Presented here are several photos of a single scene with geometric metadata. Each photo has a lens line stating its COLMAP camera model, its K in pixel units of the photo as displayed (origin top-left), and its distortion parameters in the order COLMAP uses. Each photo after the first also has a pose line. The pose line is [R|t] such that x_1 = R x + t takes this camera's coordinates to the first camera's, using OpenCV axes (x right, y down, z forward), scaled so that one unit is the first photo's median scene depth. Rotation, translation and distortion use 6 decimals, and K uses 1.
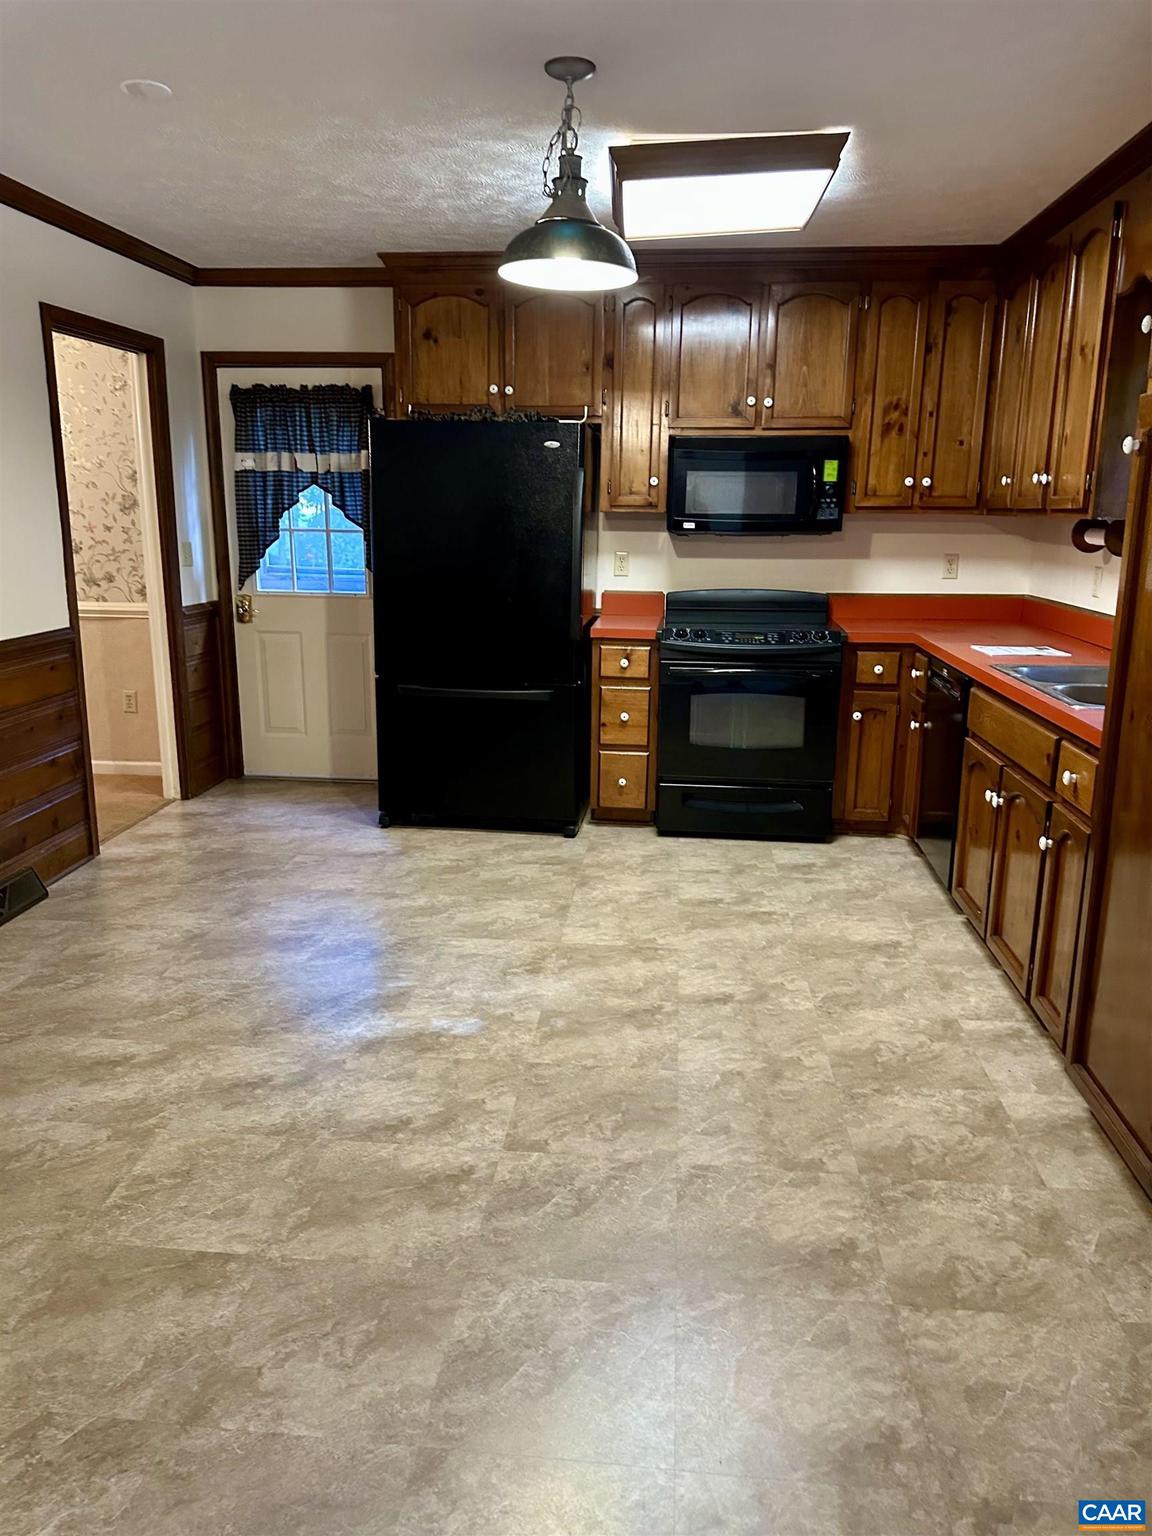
lens RADIAL K [[1073.8, 0, 576.0], [0, 1073.8, 768.0], [0, 0, 1]] dist [0.131064, -0.231107]
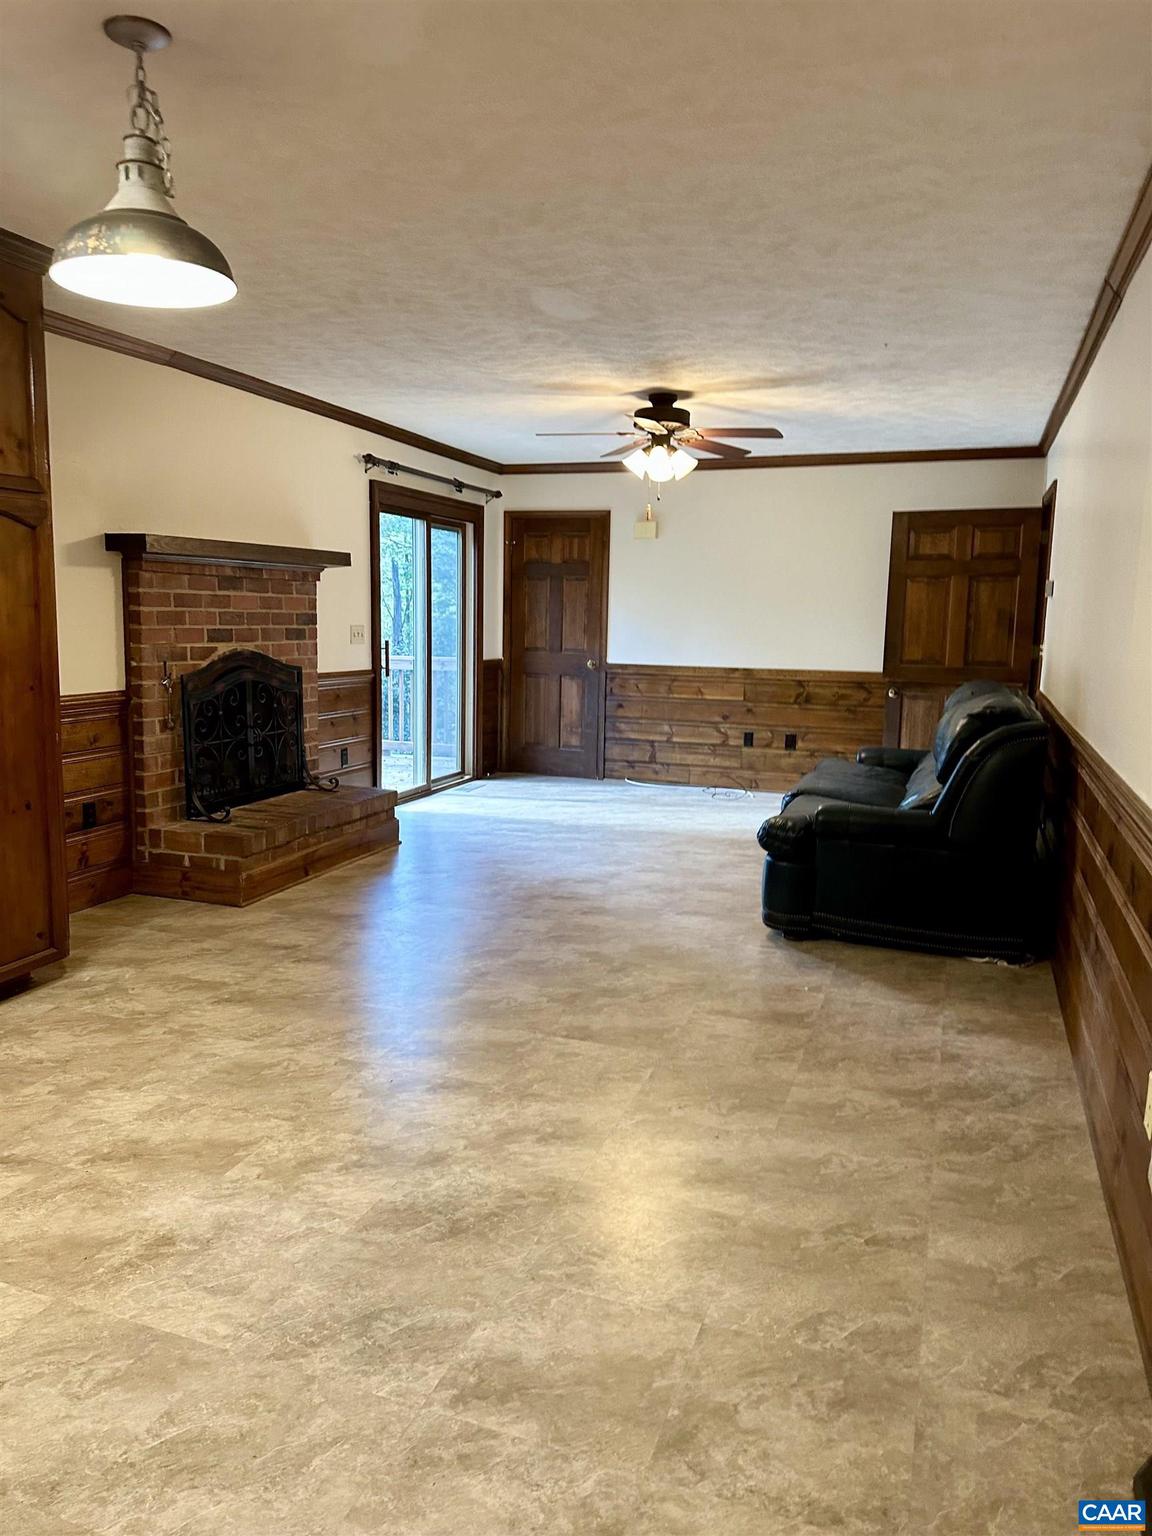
lens RADIAL K [[1073.8, 0, 576.0], [0, 1073.8, 768.0], [0, 0, 1]] dist [0.131064, -0.231107]
pose [[-0.969505, -0.062362, 0.237005, -0.516392], [0.030874, 0.928298, 0.370553, -0.396412], [-0.243120, 0.366570, -0.898064, 1.721751]]
